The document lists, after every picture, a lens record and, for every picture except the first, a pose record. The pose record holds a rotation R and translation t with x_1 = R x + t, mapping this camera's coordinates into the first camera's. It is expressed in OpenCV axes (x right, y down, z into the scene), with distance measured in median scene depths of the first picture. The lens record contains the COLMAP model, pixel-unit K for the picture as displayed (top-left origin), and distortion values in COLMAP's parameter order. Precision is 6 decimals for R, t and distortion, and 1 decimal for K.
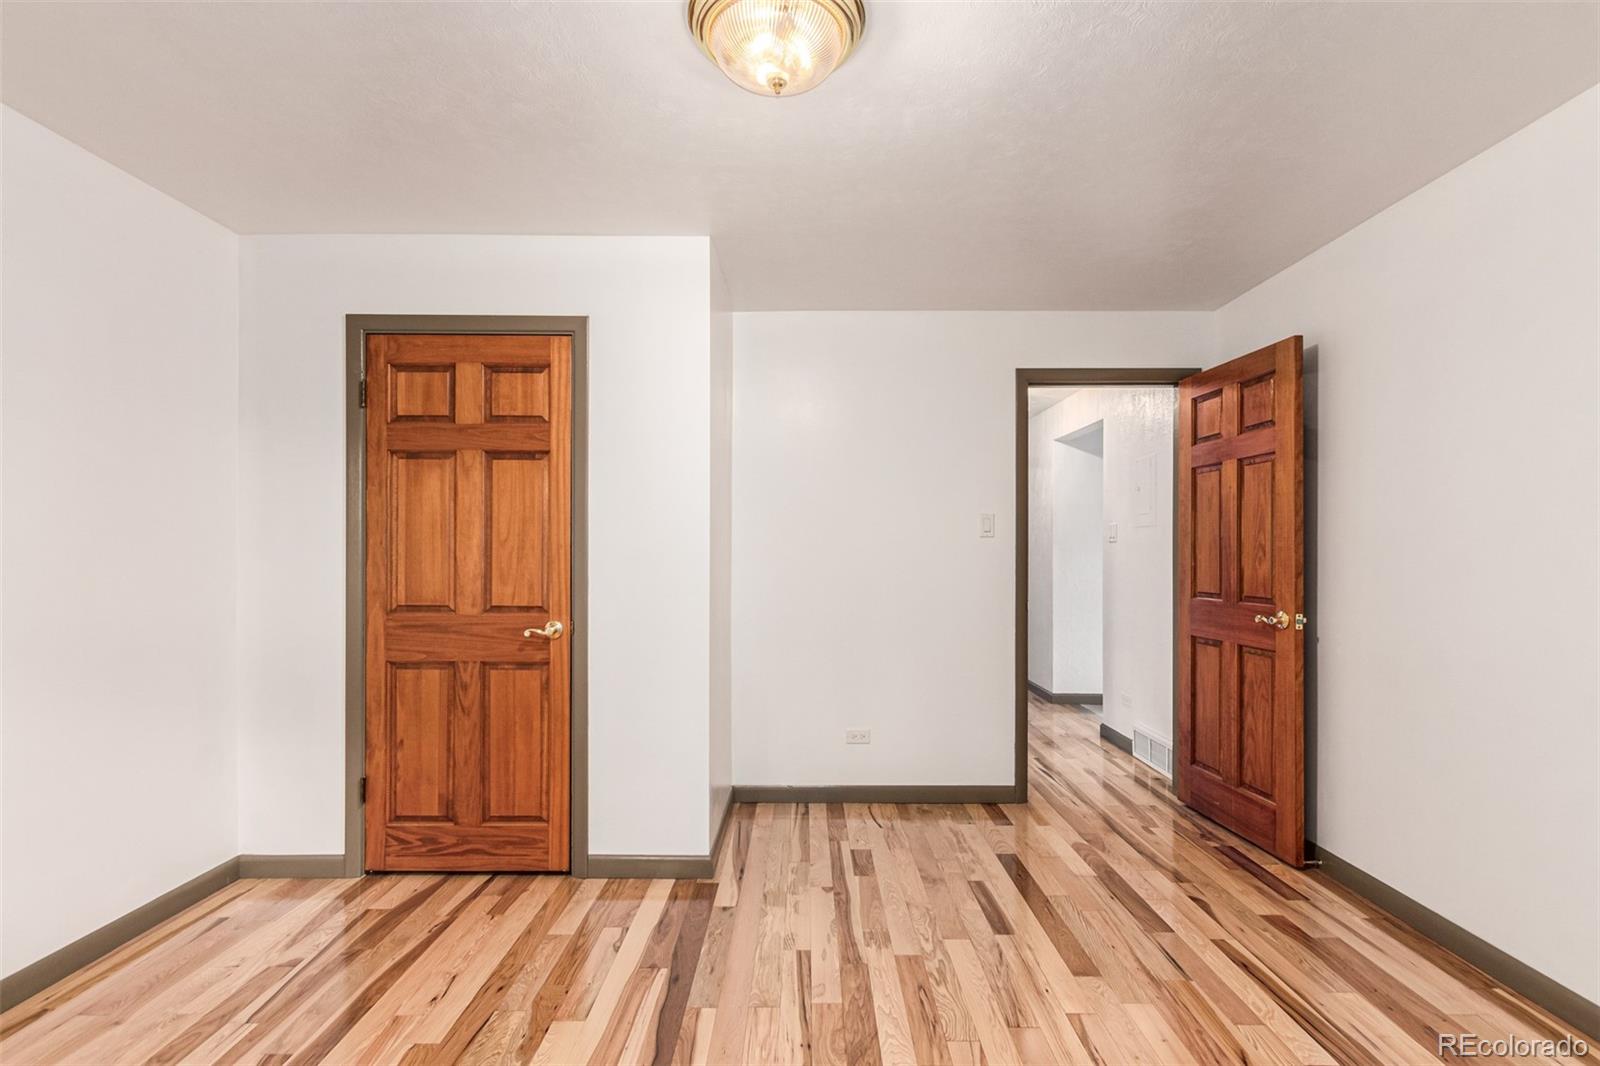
lens RADIAL K [[731.5, 0, 800.9], [0, 731.5, 548.8], [0, 0, 1]] dist [0.010119, -0.006441]
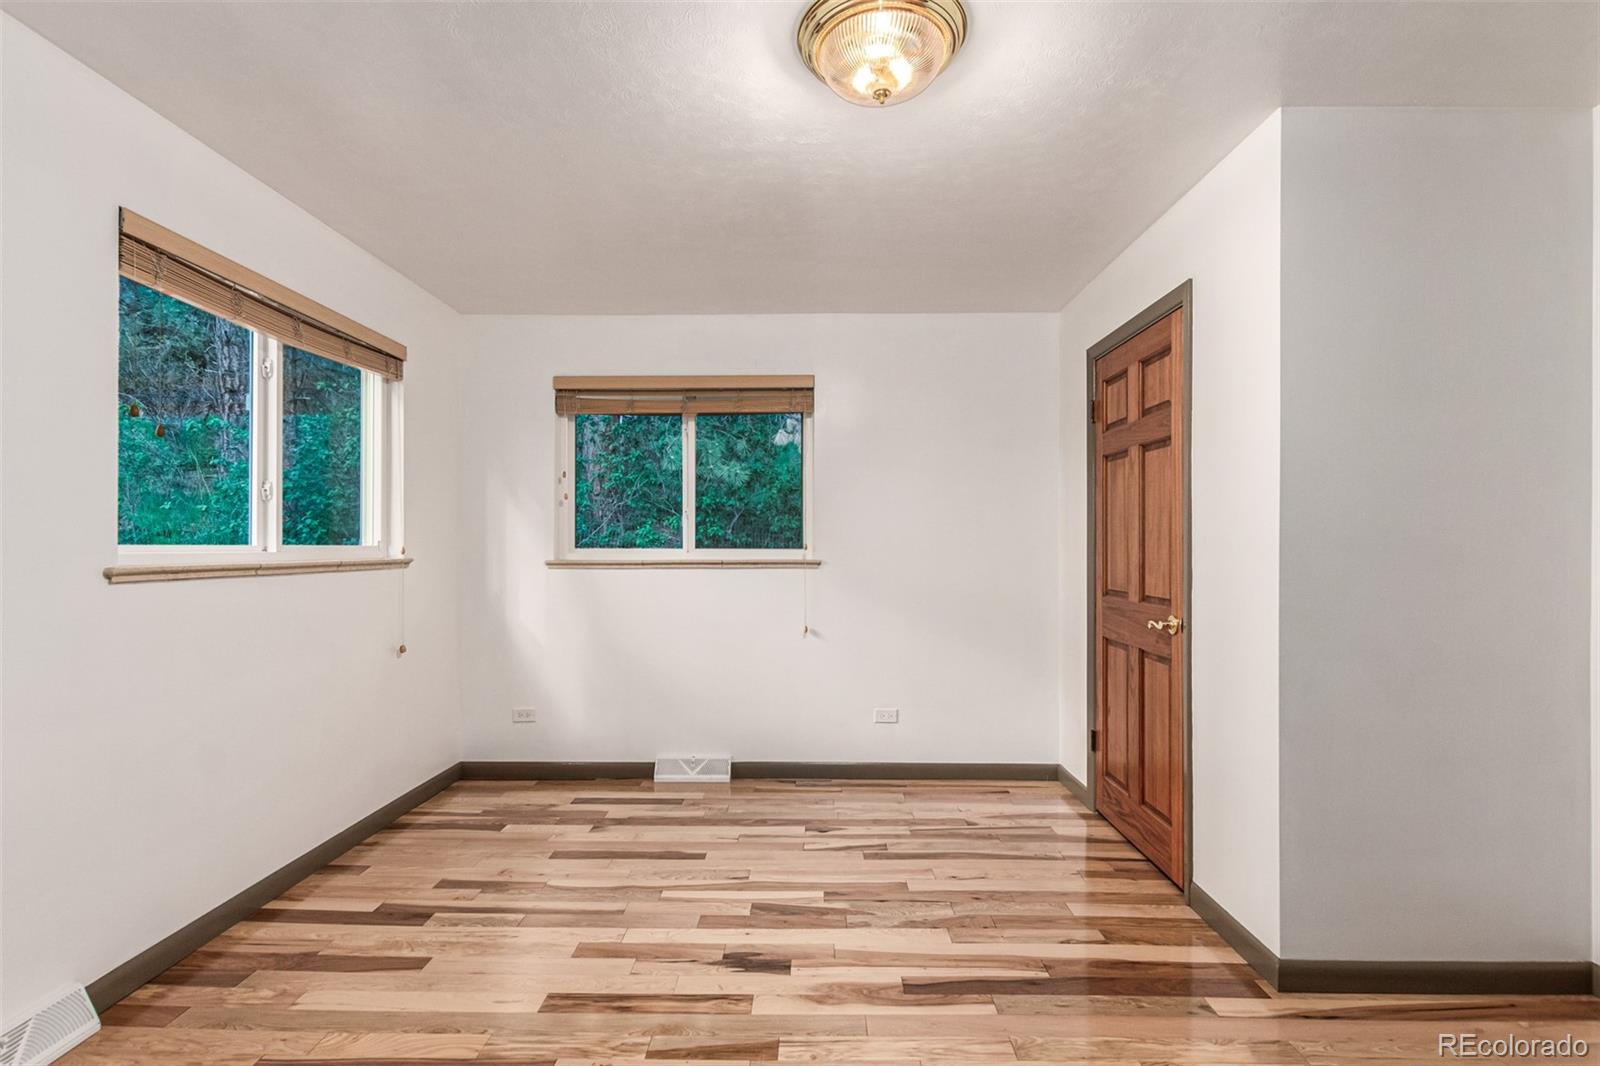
lens RADIAL K [[731.5, 0, 799.3], [0, 731.5, 540.1], [0, 0, 1]] dist [0.010119, -0.006441]
pose [[-0.019085, -0.004461, -0.999808, 0.726138], [0.014505, 0.999884, -0.004738, -0.002089], [0.999713, -0.014592, -0.019018, 0.639025]]
